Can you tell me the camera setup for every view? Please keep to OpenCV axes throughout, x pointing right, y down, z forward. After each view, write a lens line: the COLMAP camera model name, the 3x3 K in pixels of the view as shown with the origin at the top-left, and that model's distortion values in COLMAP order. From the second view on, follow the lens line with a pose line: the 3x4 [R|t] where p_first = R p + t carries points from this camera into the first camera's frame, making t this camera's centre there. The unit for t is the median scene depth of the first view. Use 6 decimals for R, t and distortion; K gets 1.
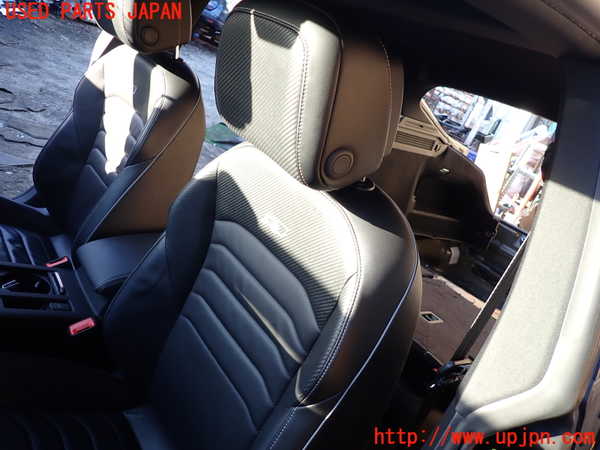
lens RADIAL K [[447.8, 0, 305.3], [0, 447.8, 230.2], [0, 0, 1]] dist [0.008060, -0.002801]
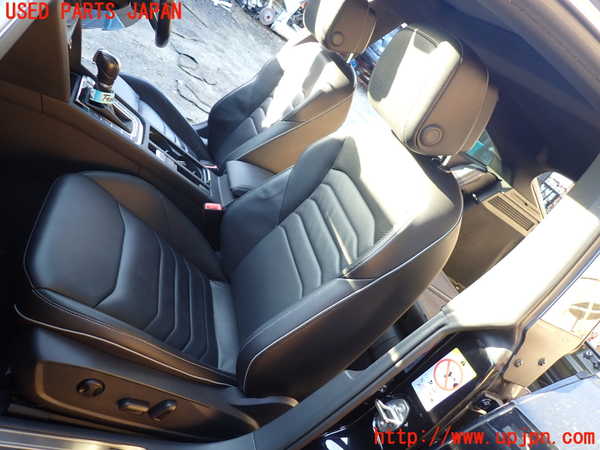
lens RADIAL K [[447.8, 0, 301.4], [0, 447.8, 227.6], [0, 0, 1]] dist [0.008060, -0.002801]
pose [[0.898011, 0.386369, -0.210464, 0.067578], [-0.404846, 0.912937, -0.051433, 0.217982], [0.172269, 0.131393, 0.976248, -0.294189]]
